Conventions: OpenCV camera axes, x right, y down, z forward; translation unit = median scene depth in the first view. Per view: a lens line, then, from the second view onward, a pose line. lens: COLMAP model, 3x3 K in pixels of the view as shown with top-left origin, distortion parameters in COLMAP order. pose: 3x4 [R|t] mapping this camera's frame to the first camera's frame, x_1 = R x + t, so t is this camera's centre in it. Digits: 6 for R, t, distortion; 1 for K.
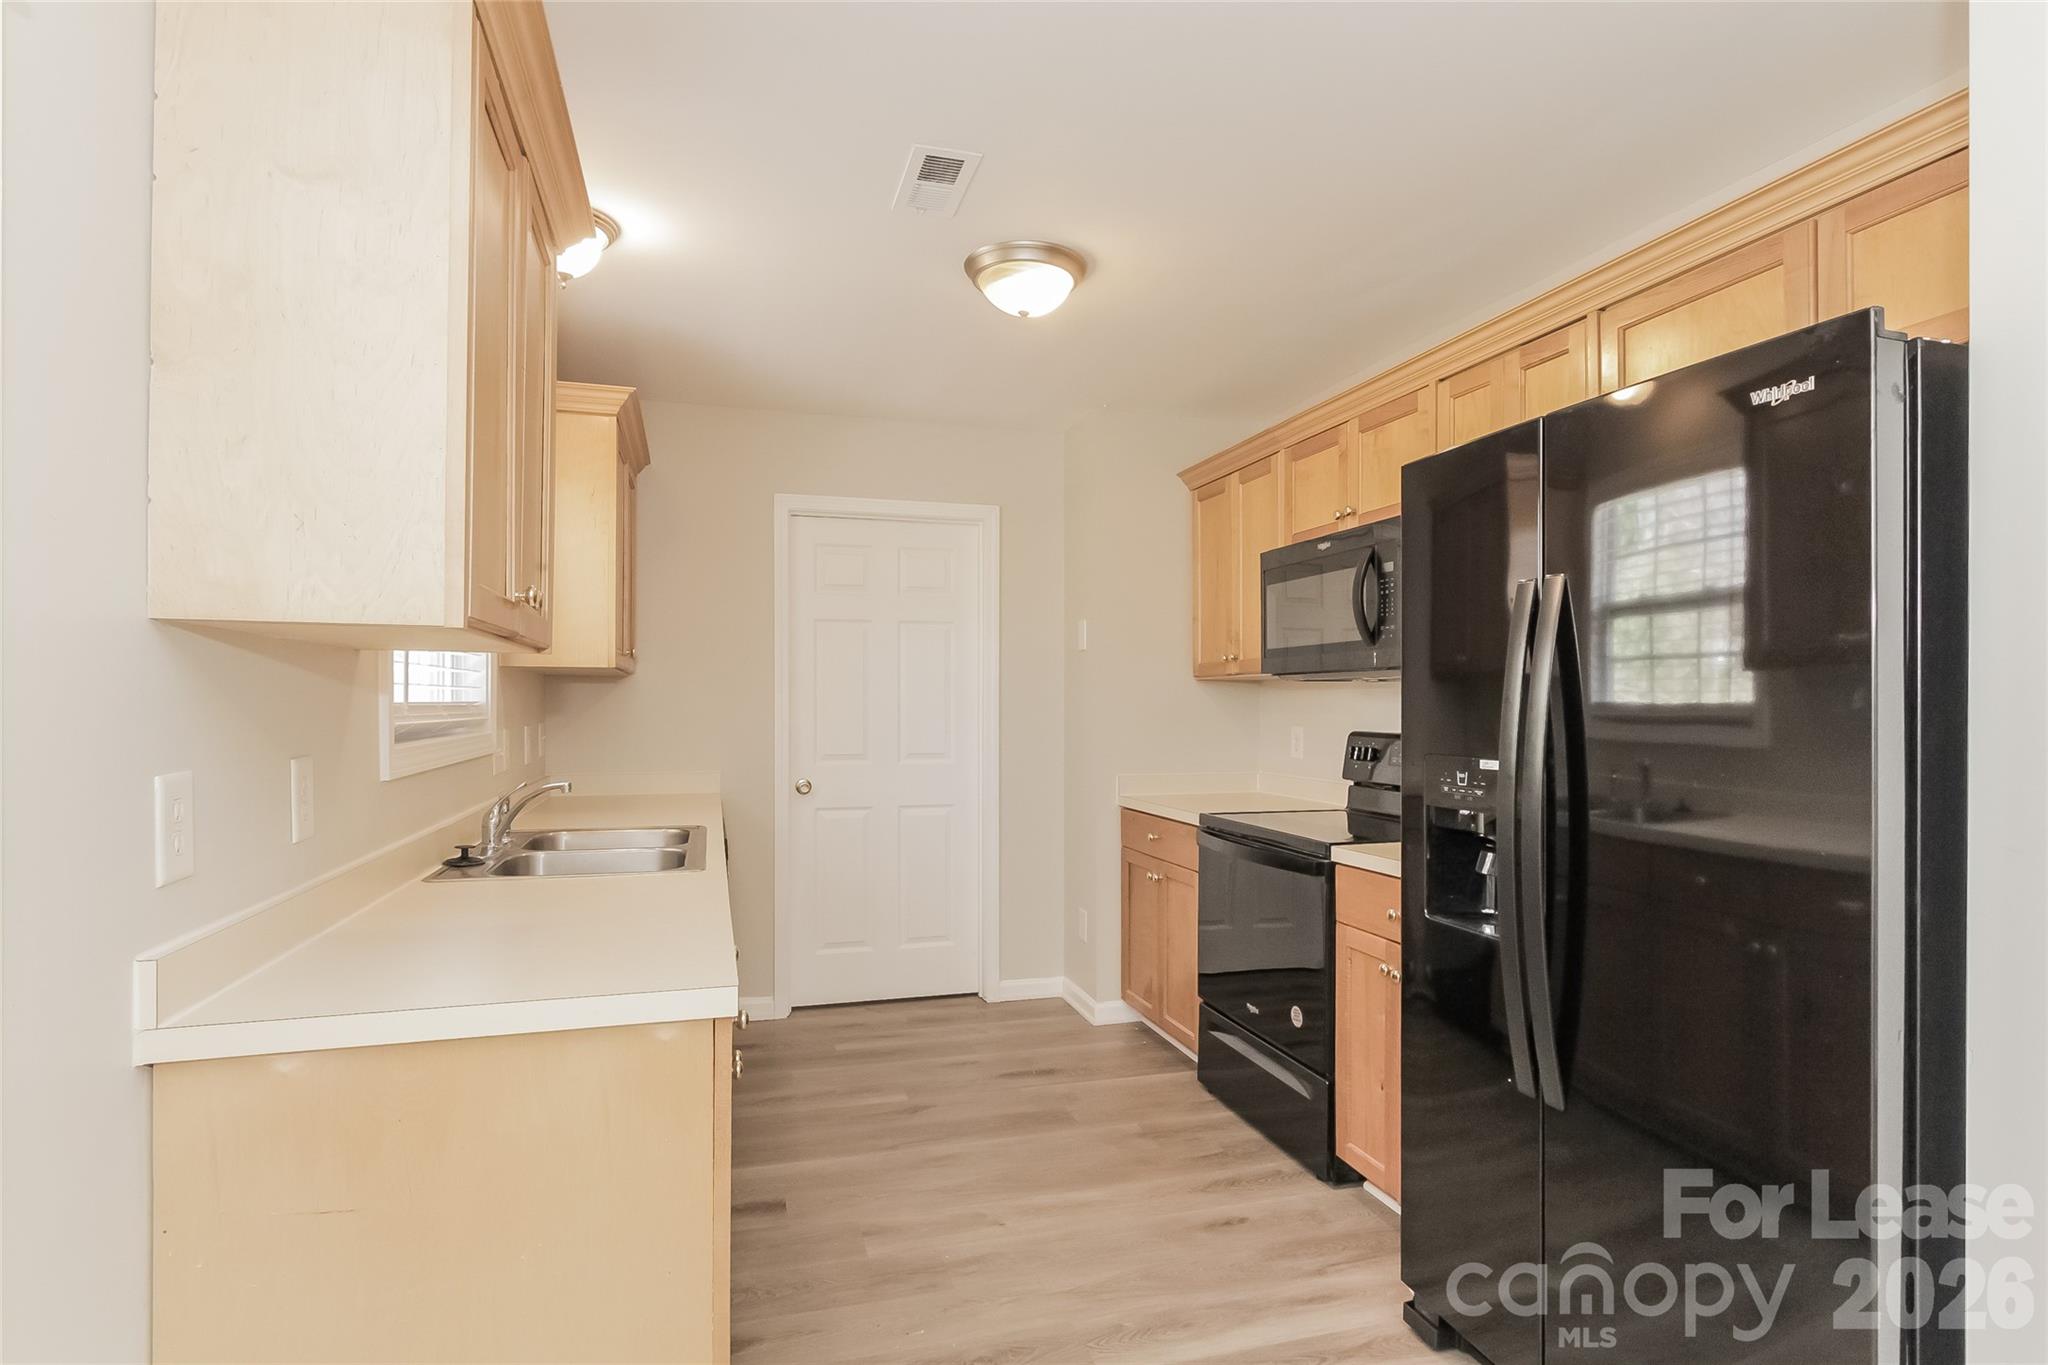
lens RADIAL K [[1031.7, 0, 1067.2], [0, 1031.7, 700.0], [0, 0, 1]] dist [-0.001761, 0.000463]
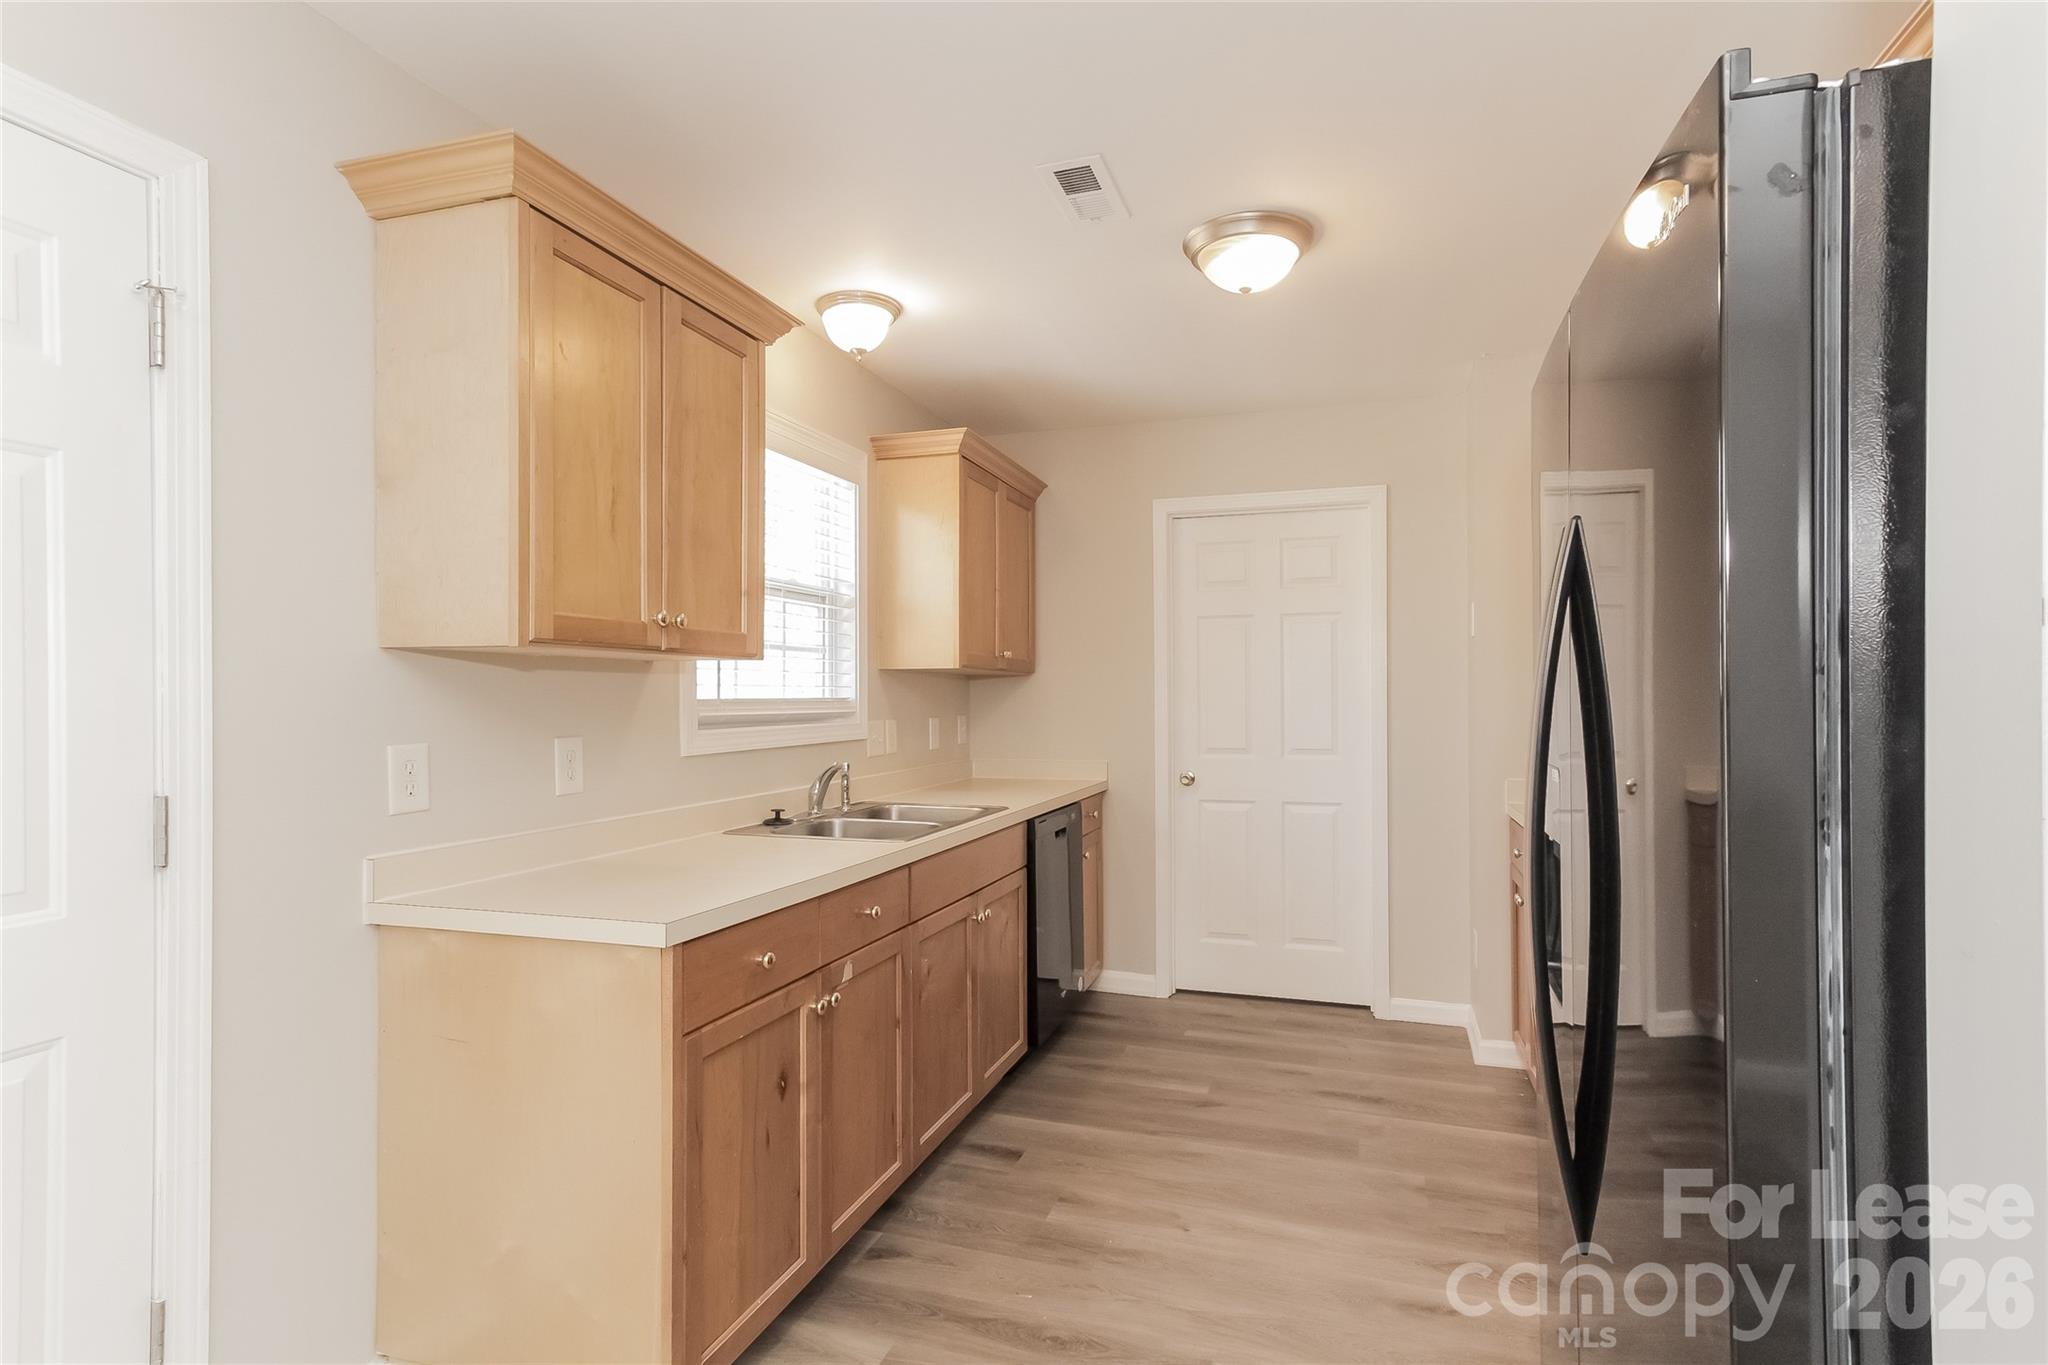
lens RADIAL K [[1031.7, 0, 1067.2], [0, 1031.7, 700.0], [0, 0, 1]] dist [-0.001761, 0.000463]
pose [[0.817045, -0.000778, -0.576573, 0.327254], [0.003808, 0.999985, 0.004047, 0.000228], [0.576561, -0.005502, 0.817035, 0.109318]]
